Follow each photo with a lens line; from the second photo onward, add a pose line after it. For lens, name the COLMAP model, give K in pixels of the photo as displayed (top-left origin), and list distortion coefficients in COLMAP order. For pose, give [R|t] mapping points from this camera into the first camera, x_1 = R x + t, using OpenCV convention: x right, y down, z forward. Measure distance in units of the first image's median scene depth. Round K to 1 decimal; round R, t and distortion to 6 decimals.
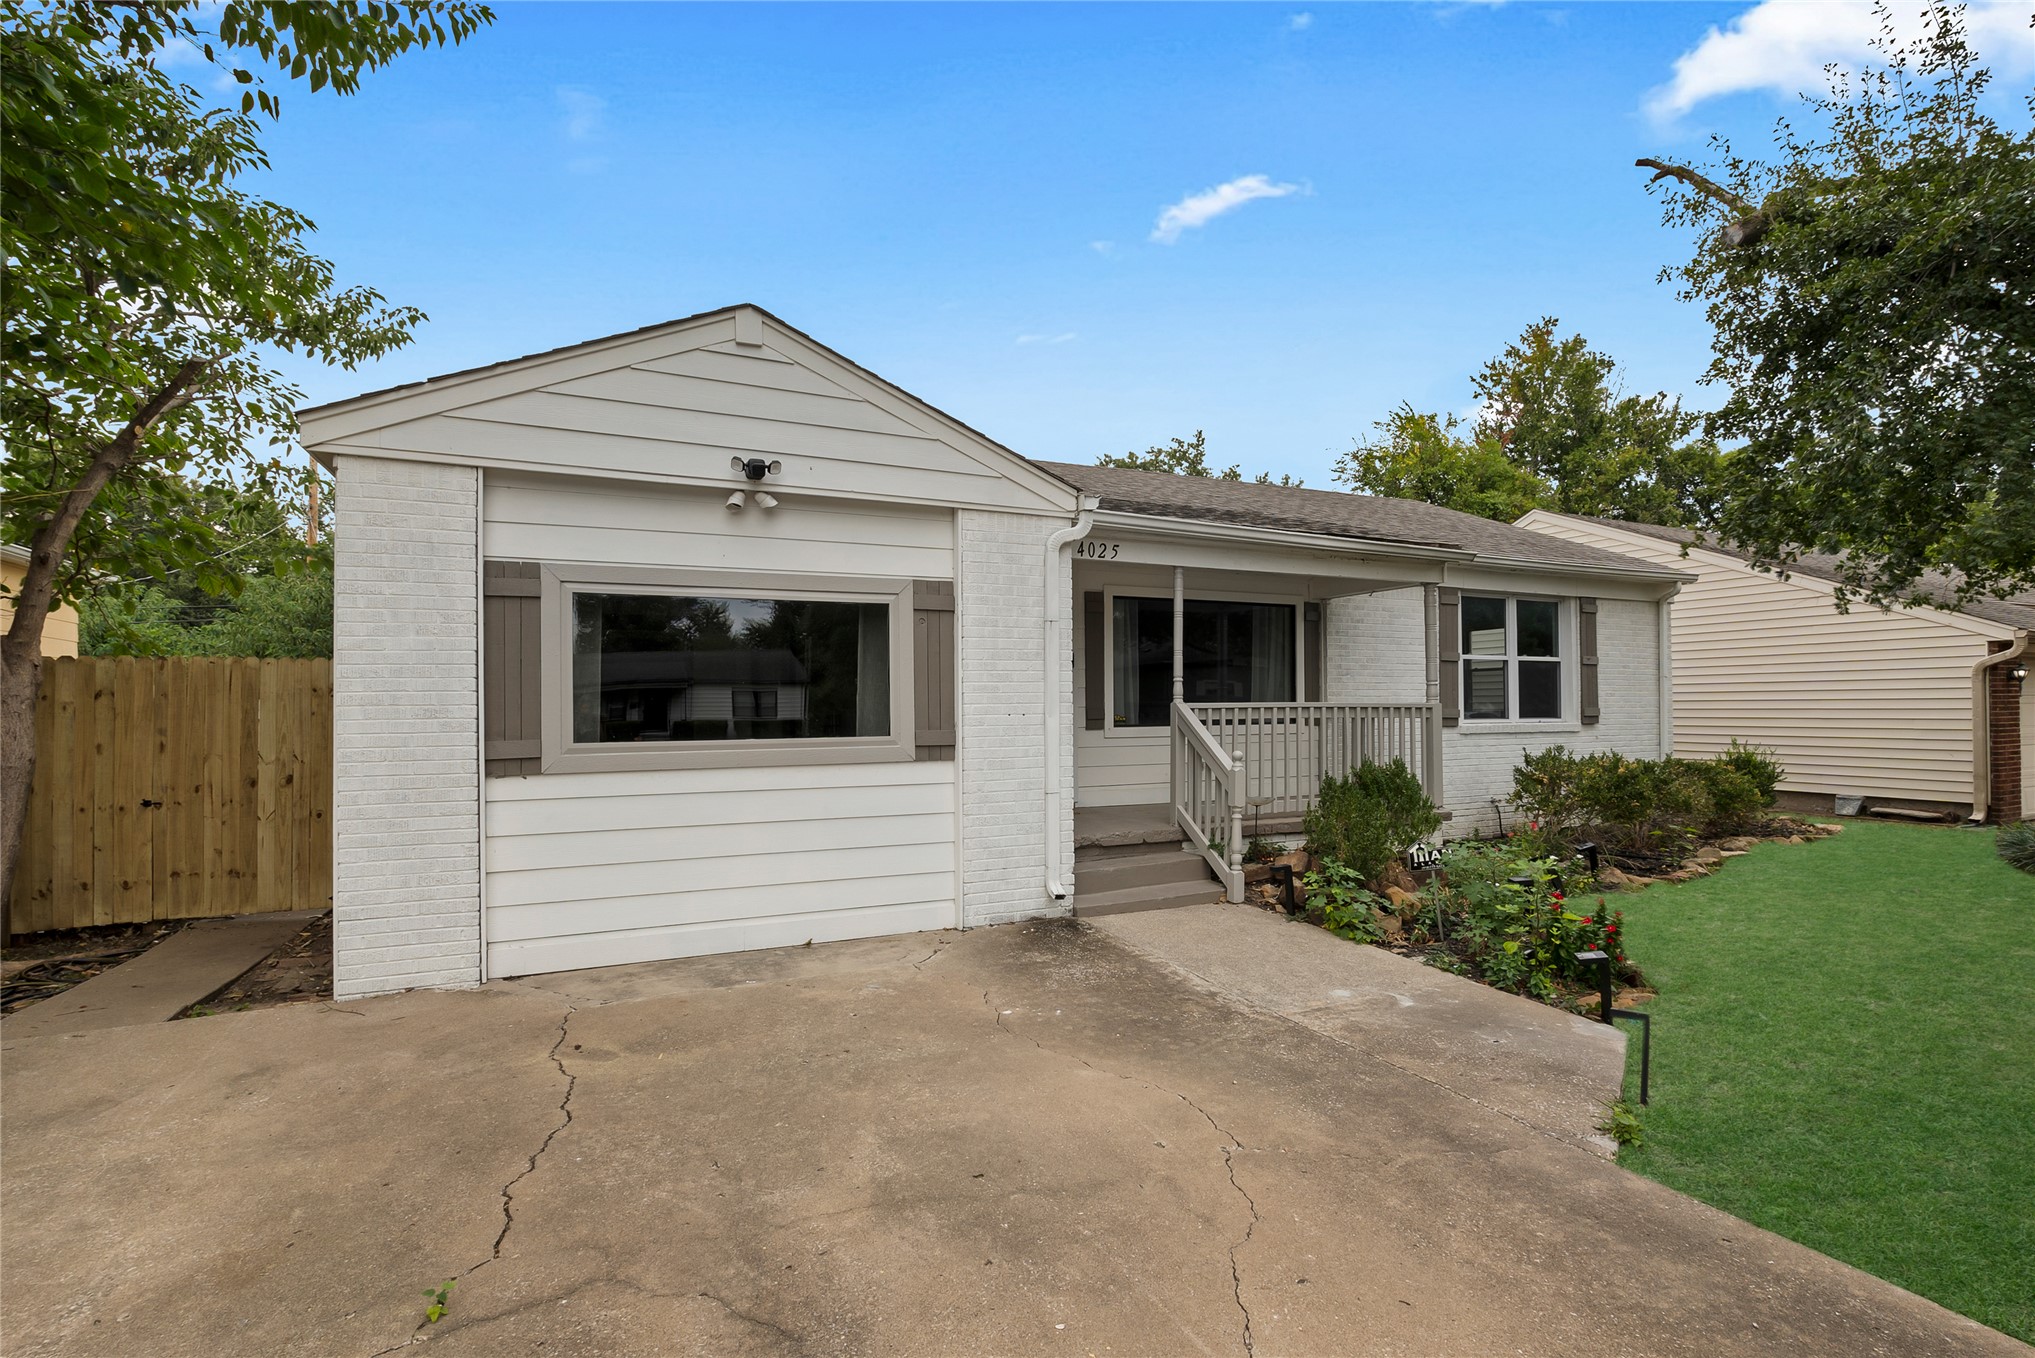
lens RADIAL K [[979.1, 0, 1134.9], [0, 979.1, 699.5], [0, 0, 1]] dist [-0.003642, -0.000473]
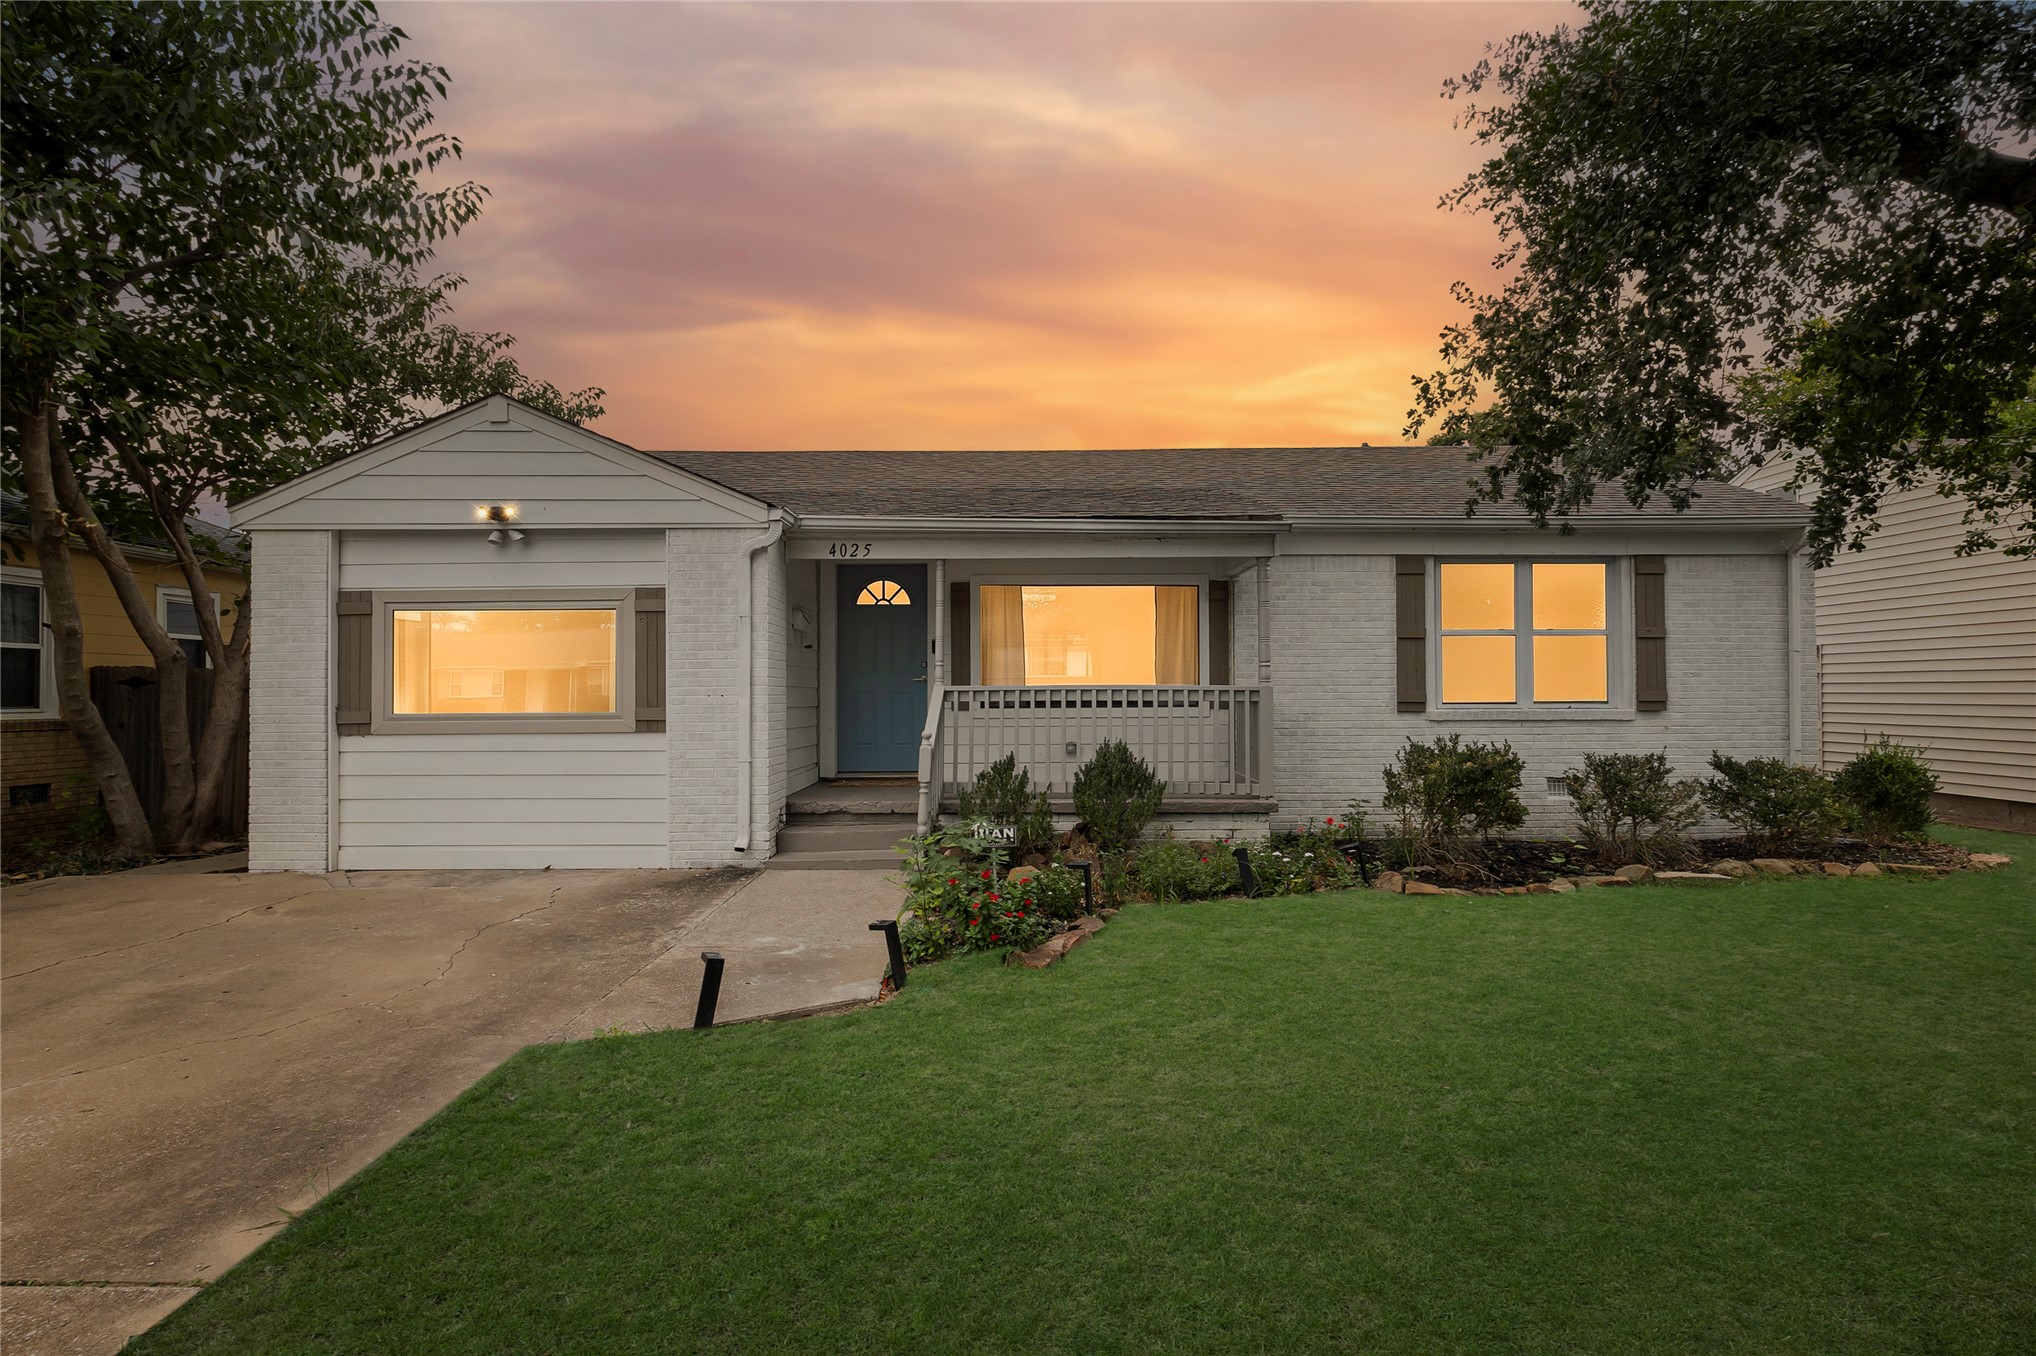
lens RADIAL K [[1038.1, 0, 1104.5], [0, 1038.1, 678.3], [0, 0, 1]] dist [-0.004252, -0.000758]
pose [[0.901203, -0.002830, -0.433388, 0.982791], [0.001923, 0.999995, -0.002532, -0.001793], [0.433393, 0.001448, 0.901204, 0.069023]]
